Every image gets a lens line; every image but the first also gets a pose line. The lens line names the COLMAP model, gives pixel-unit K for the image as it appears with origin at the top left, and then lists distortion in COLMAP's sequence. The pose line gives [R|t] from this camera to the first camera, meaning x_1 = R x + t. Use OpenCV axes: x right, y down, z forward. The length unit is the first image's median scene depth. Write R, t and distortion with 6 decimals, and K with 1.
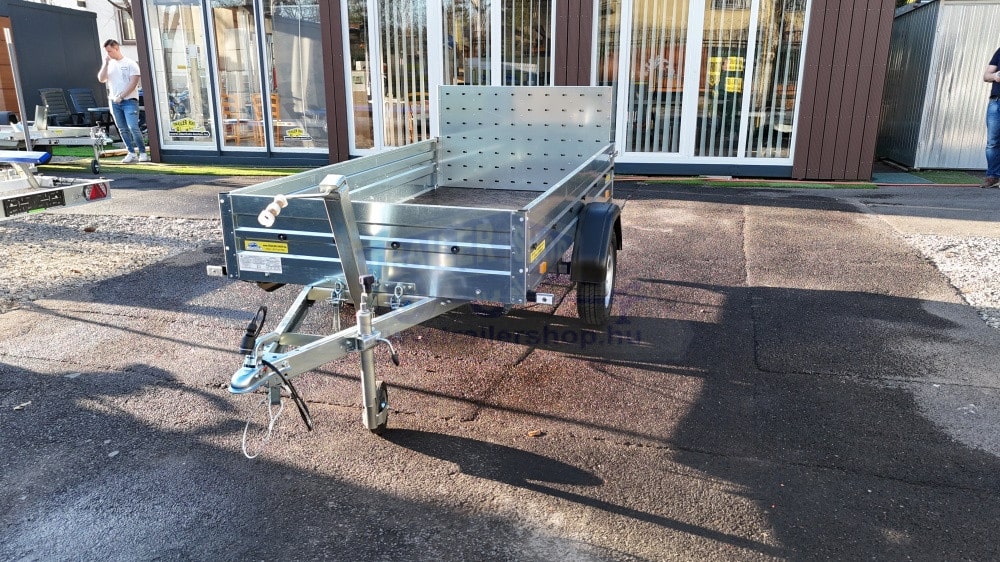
lens RADIAL K [[736.3, 0, 501.4], [0, 736.3, 284.8], [0, 0, 1]] dist [0.061902, -0.054888]
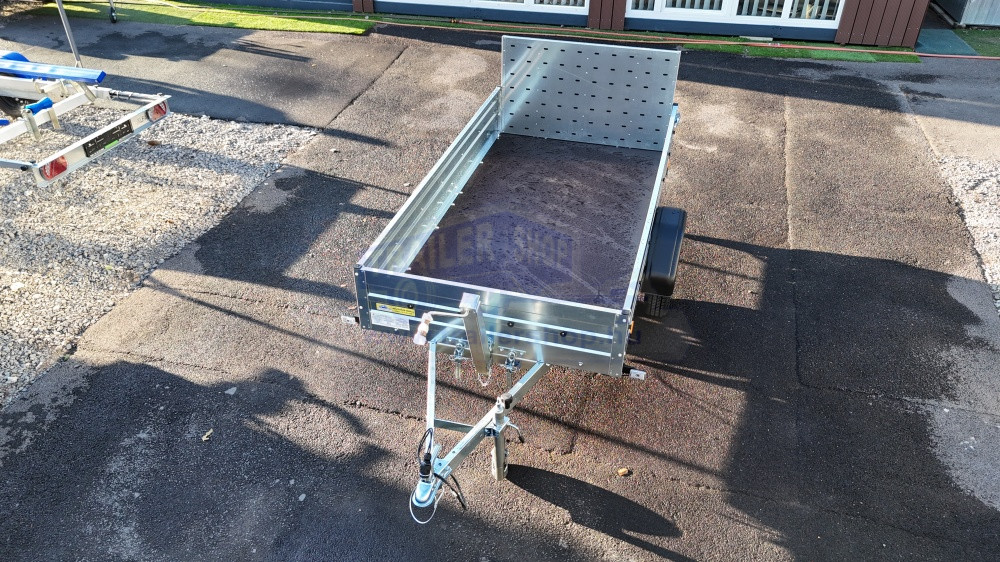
lens RADIAL K [[736.3, 0, 500.7], [0, 736.3, 285.1], [0, 0, 1]] dist [0.061902, -0.054888]
pose [[0.999968, 0.004863, 0.006399, -0.143644], [-0.006649, 0.947817, 0.318744, -0.414806], [-0.004515, -0.318776, 0.947819, -0.080957]]
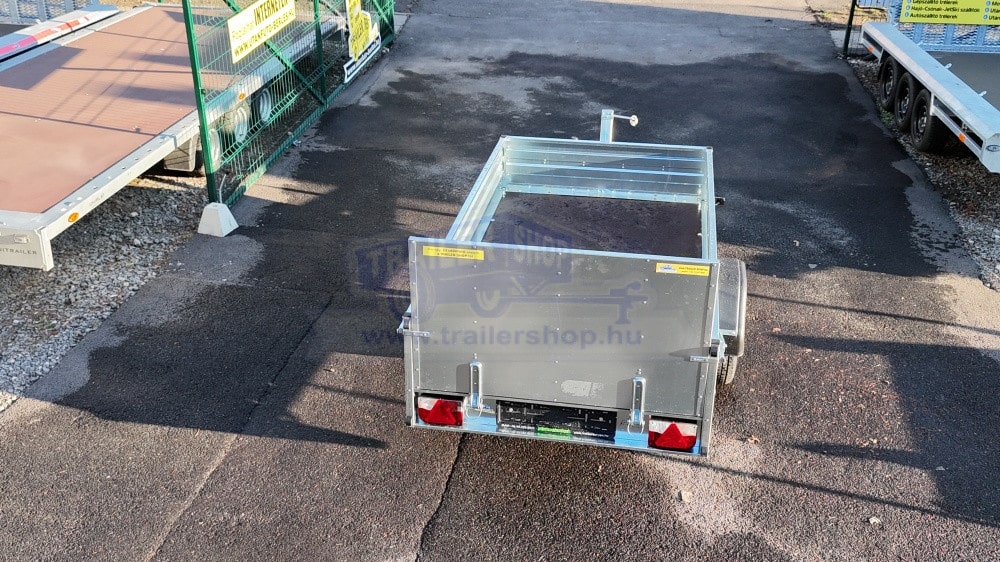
lens RADIAL K [[1038.2, 0, 503.7], [0, 1038.2, 290.5], [0, 0, 1]] dist [0.042402, 0.000000]
pose [[-0.993829, 0.043492, -0.102040, 0.231502], [-0.038383, 0.728250, 0.684236, -1.185996], [0.104069, 0.683930, -0.722087, 2.383523]]
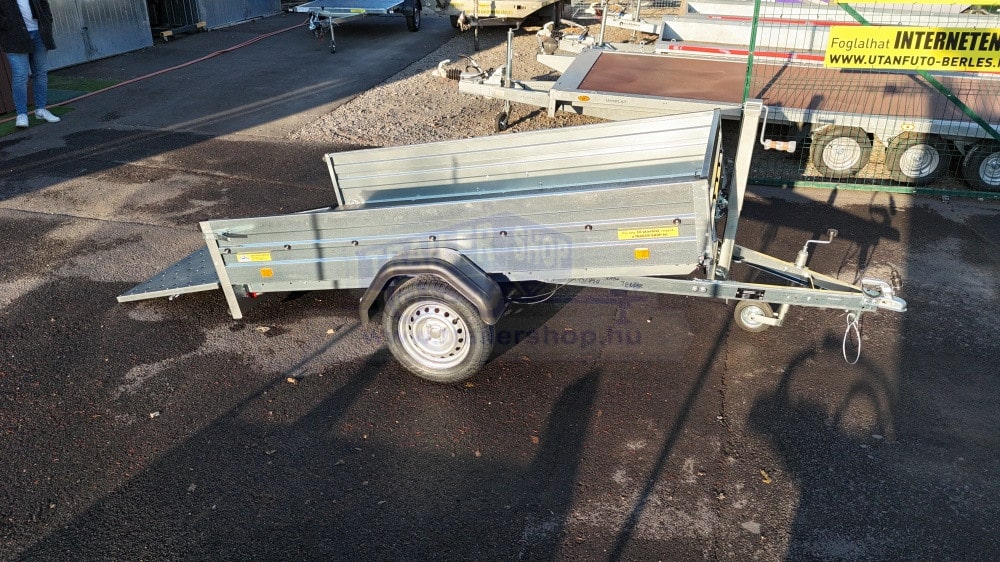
lens RADIAL K [[736.3, 0, 499.7], [0, 736.3, 283.9], [0, 0, 1]] dist [0.061902, -0.054888]
pose [[-0.006890, -0.444798, 0.895604, -1.162780], [0.263132, 0.863256, 0.430757, -0.526199], [-0.964735, 0.238630, 0.111093, 1.083756]]
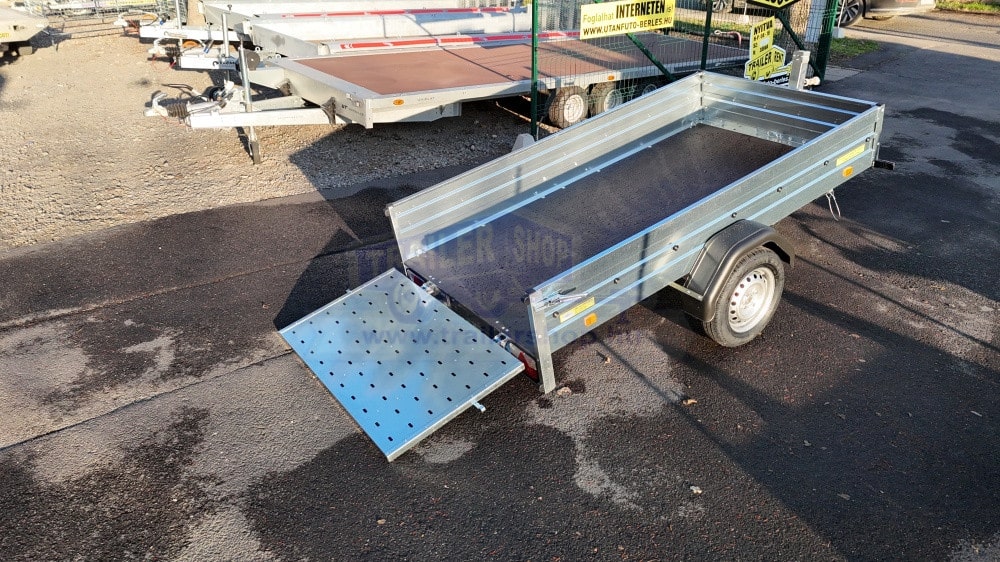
lens RADIAL K [[736.3, 0, 498.7], [0, 736.3, 285.0], [0, 0, 1]] dist [0.061902, -0.054888]
pose [[-0.794490, -0.274438, 0.541728, -0.578110], [0.156915, 0.768993, 0.619700, -0.822750], [-0.586654, 0.577351, -0.567894, 2.150566]]
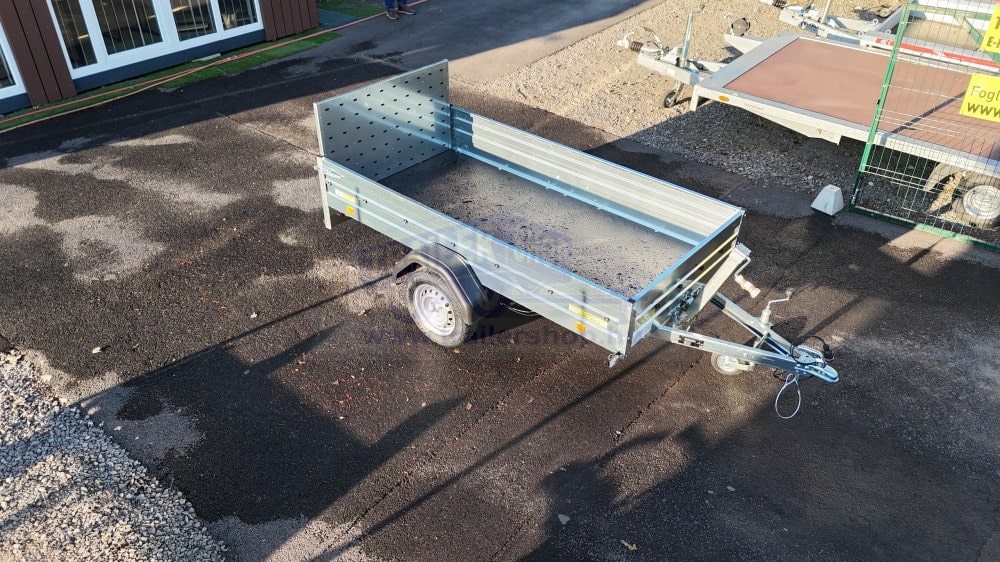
lens RADIAL K [[736.3, 0, 501.0], [0, 736.3, 282.4], [0, 0, 1]] dist [0.061902, -0.054888]
pose [[0.412953, -0.512310, 0.753000, -1.225140], [0.241479, 0.858788, 0.451854, -0.676833], [-0.878156, -0.004761, 0.478350, 0.546473]]
